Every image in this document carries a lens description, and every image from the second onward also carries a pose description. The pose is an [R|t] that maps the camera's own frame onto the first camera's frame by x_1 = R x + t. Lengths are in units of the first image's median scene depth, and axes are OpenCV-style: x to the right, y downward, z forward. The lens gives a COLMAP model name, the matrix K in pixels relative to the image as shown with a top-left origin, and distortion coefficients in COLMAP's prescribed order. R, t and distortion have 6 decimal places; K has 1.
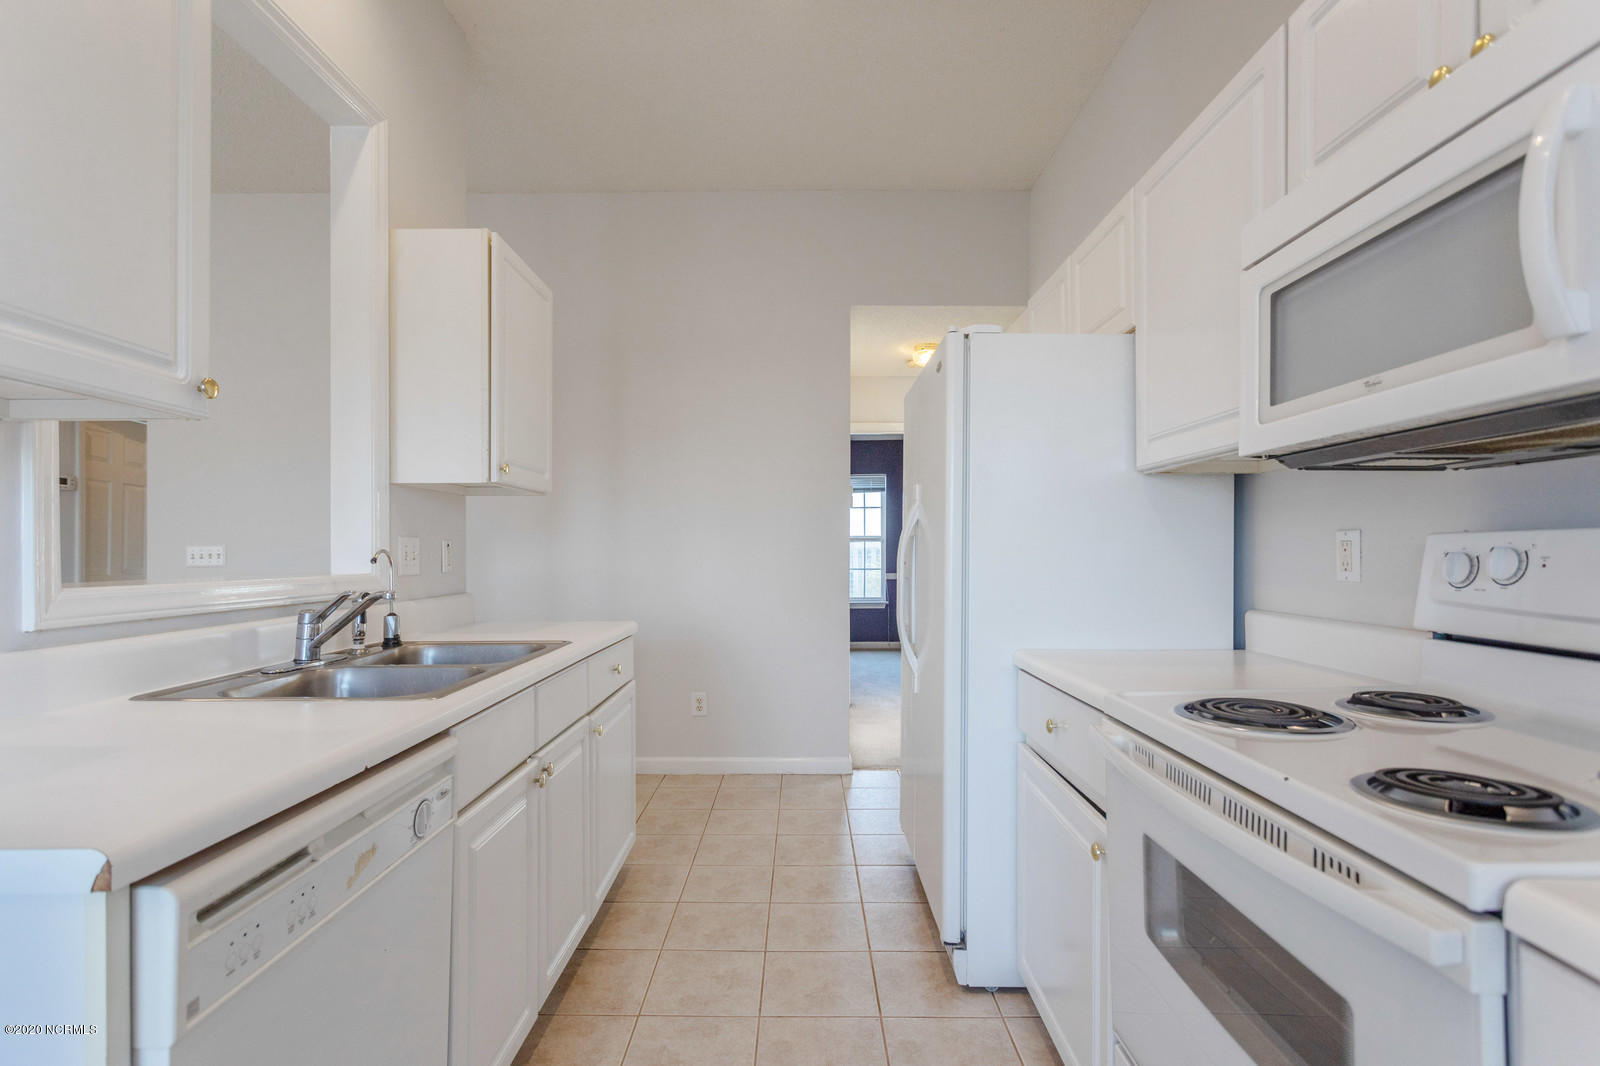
lens RADIAL K [[758.3, 0, 796.9], [0, 758.3, 546.9], [0, 0, 1]] dist [0.001586, 0.001541]
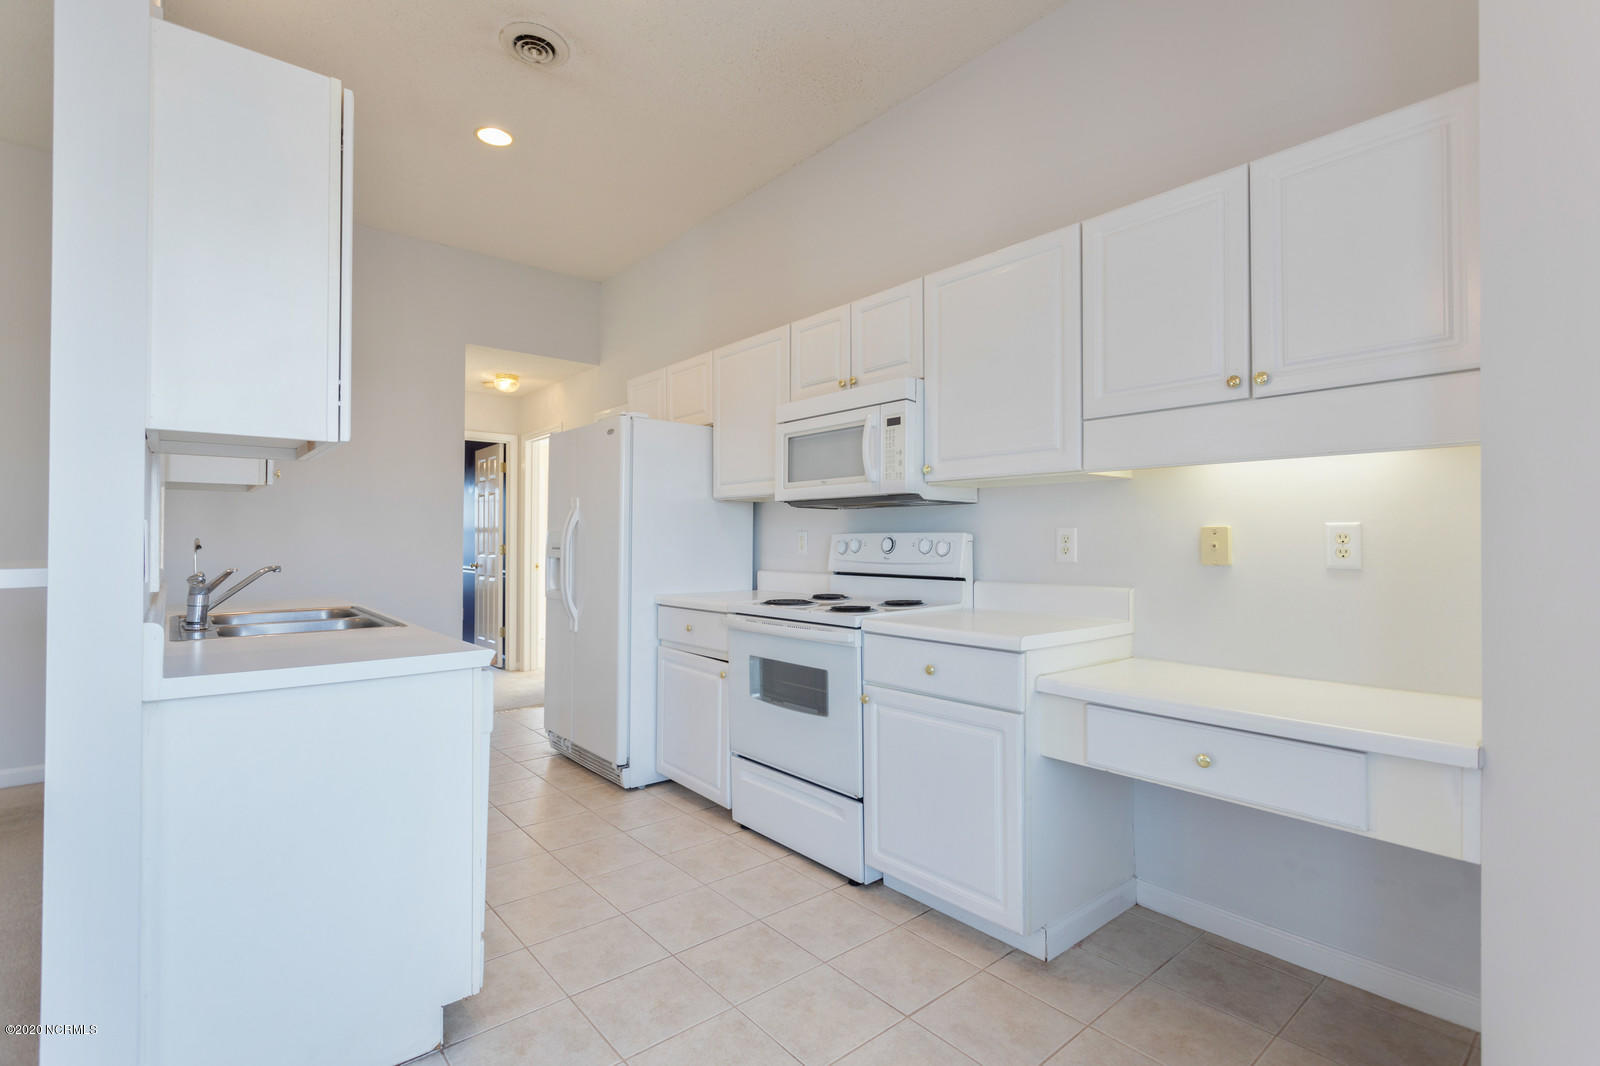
lens RADIAL K [[747.1, 0, 798.7], [0, 747.1, 529.9], [0, 0, 1]] dist [0.001146, 0.000958]
pose [[0.764865, 0.011042, 0.644096, -0.883723], [-0.004138, 0.999917, -0.012228, 0.001085], [-0.644177, 0.006688, 0.764847, -0.856867]]
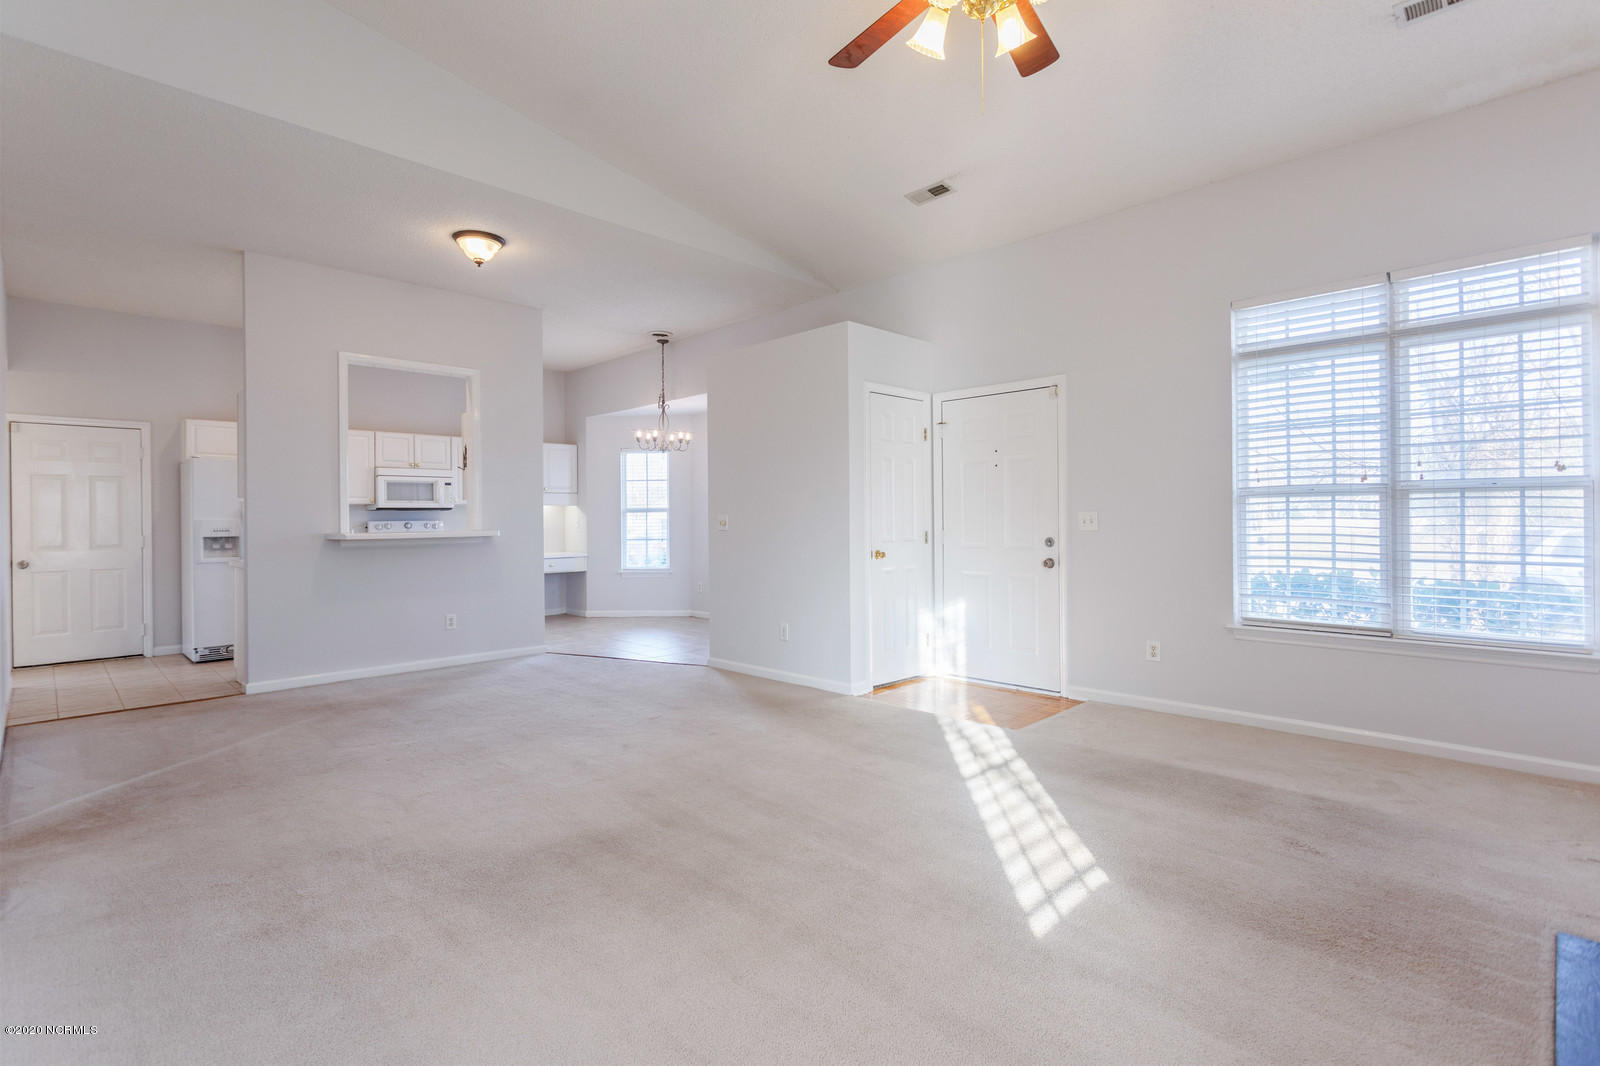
lens RADIAL K [[759.8, 0, 801.0], [0, 759.8, 520.1], [0, 0, 1]] dist [-0.000152, 0.000718]
pose [[-0.708057, 0.004863, 0.706138, -5.726812], [0.006128, 0.999981, -0.000741, -0.001073], [-0.706128, 0.003803, -0.708074, 2.818785]]
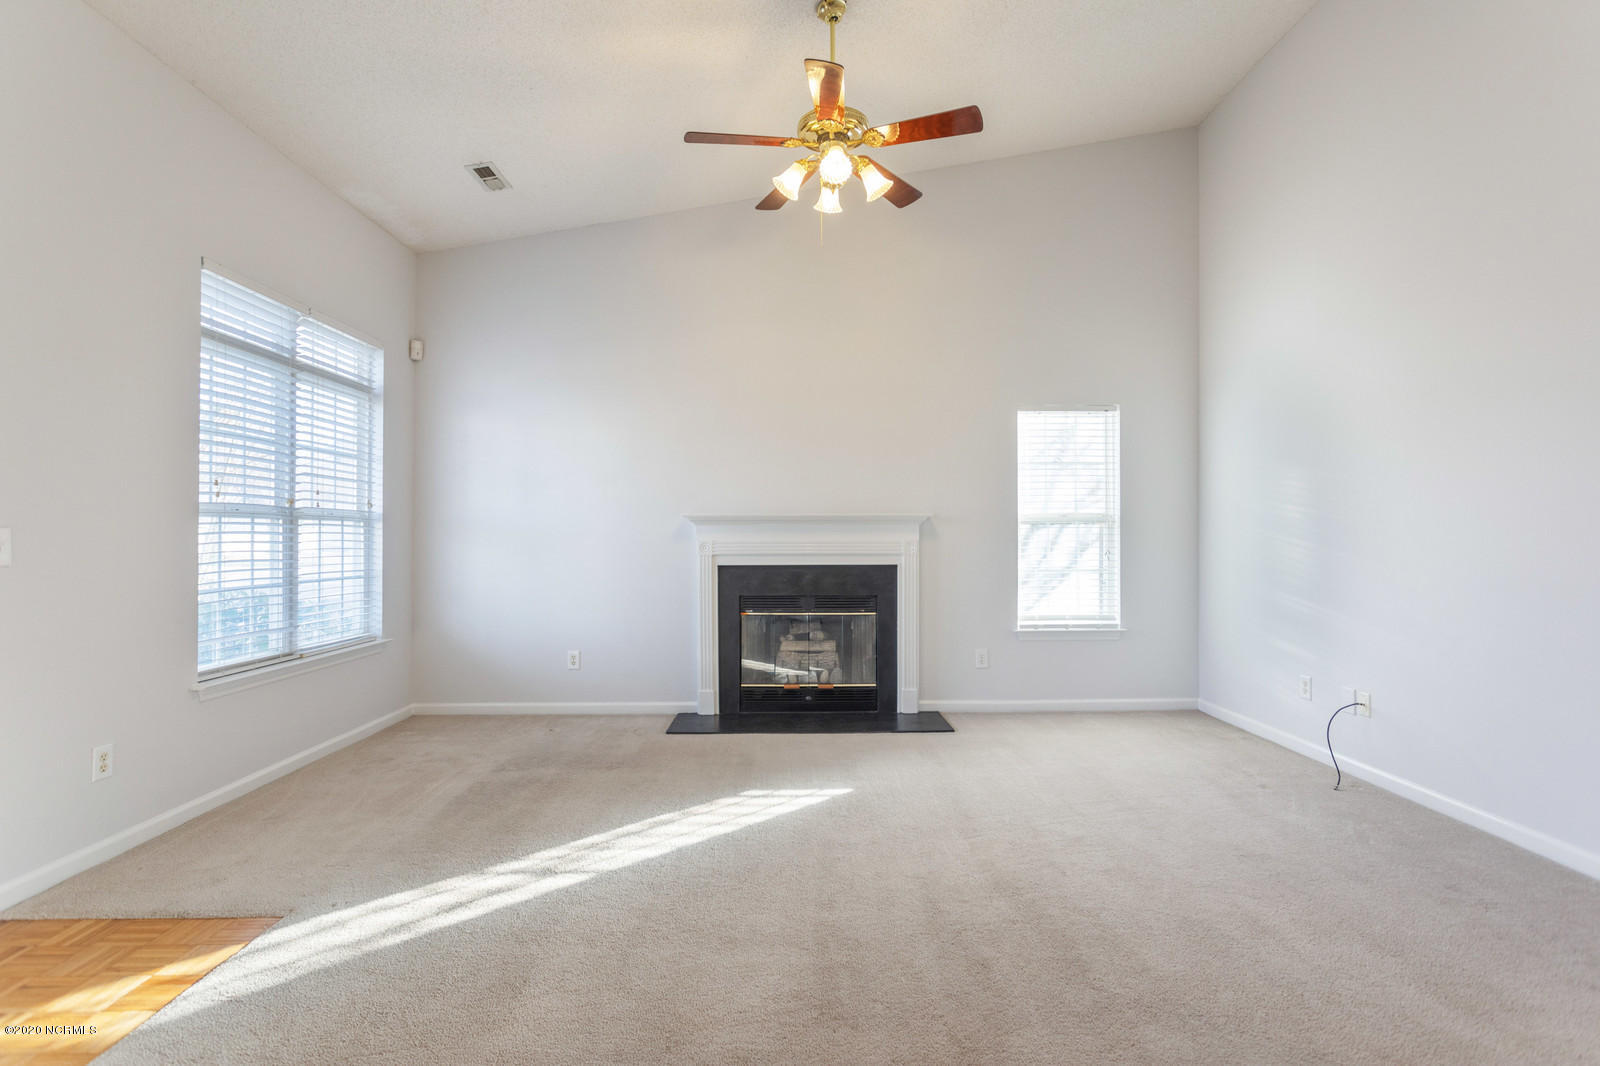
lens RADIAL K [[747.1, 0, 798.7], [0, 747.1, 529.9], [0, 0, 1]] dist [0.001146, 0.000958]
pose [[0.008108, -0.011981, -0.999895, -2.422189], [0.005501, 0.999914, -0.011936, 0.000573], [0.999952, -0.005404, 0.008173, 1.174919]]
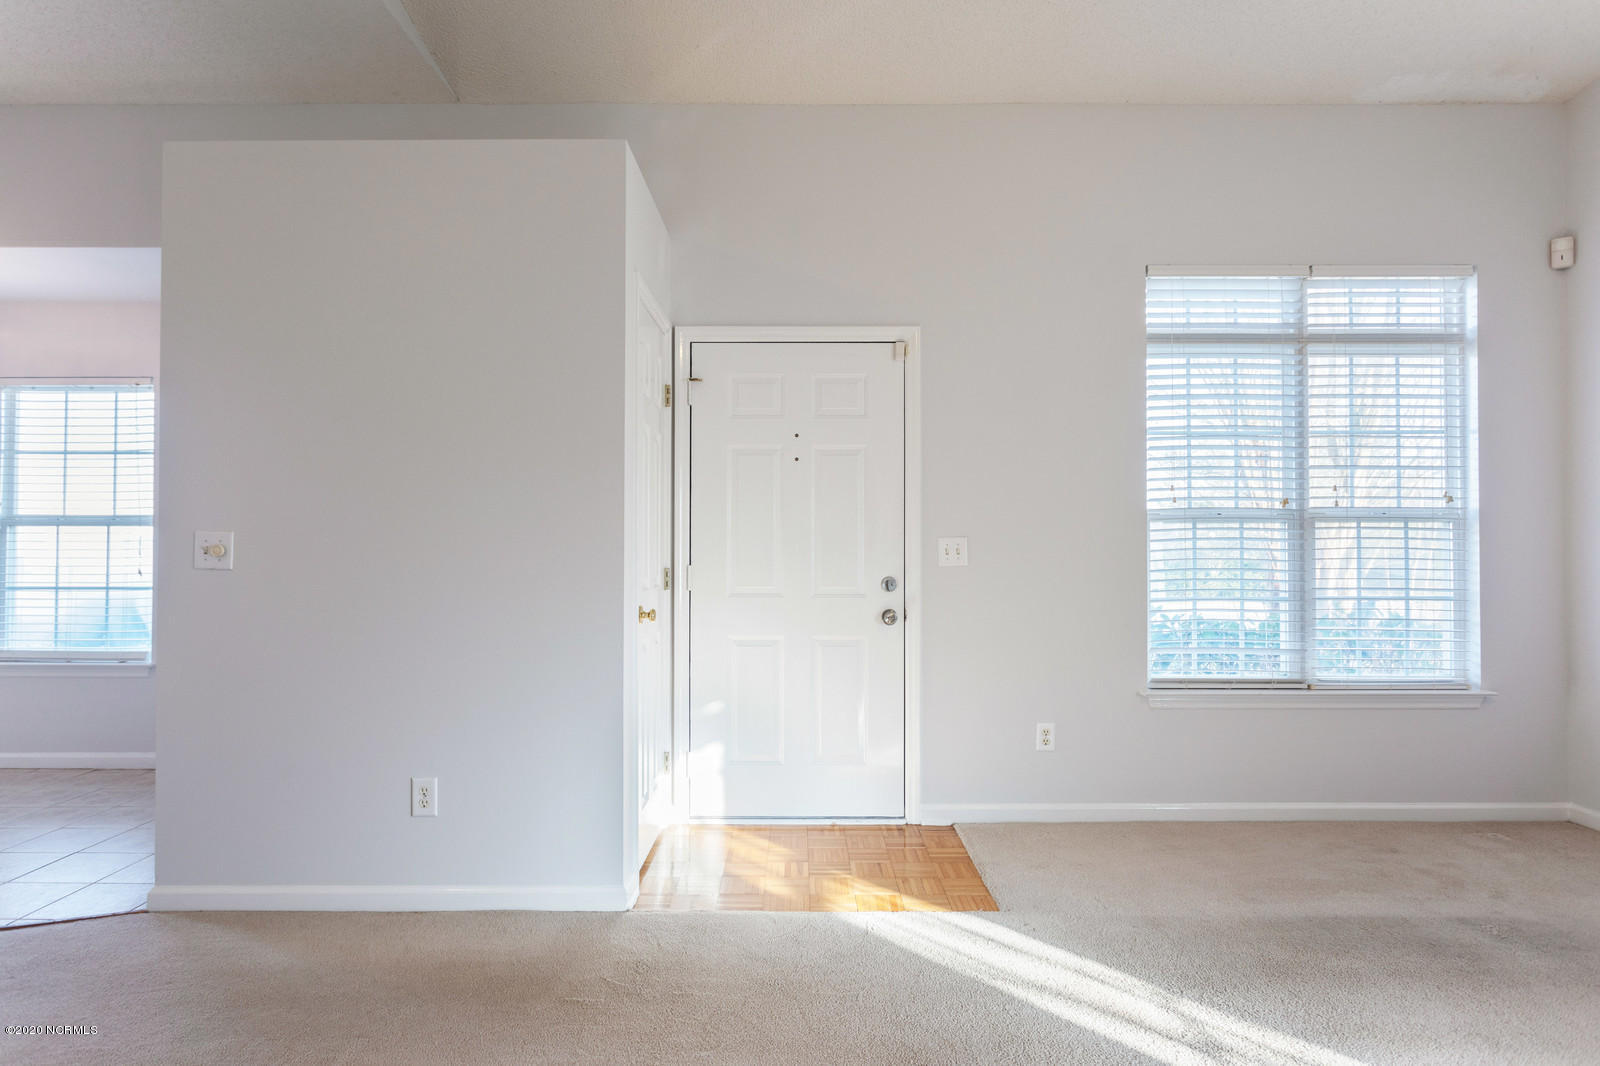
lens RADIAL K [[907.5, 0, 796.3], [0, 907.5, 529.6], [0, 0, 1]] dist [-0.002619, -0.000431]
pose [[-0.999996, -0.001548, 0.002512, -3.676432], [-0.001595, 0.999822, -0.018820, -0.004173], [-0.002483, -0.018824, -0.999820, 2.175262]]
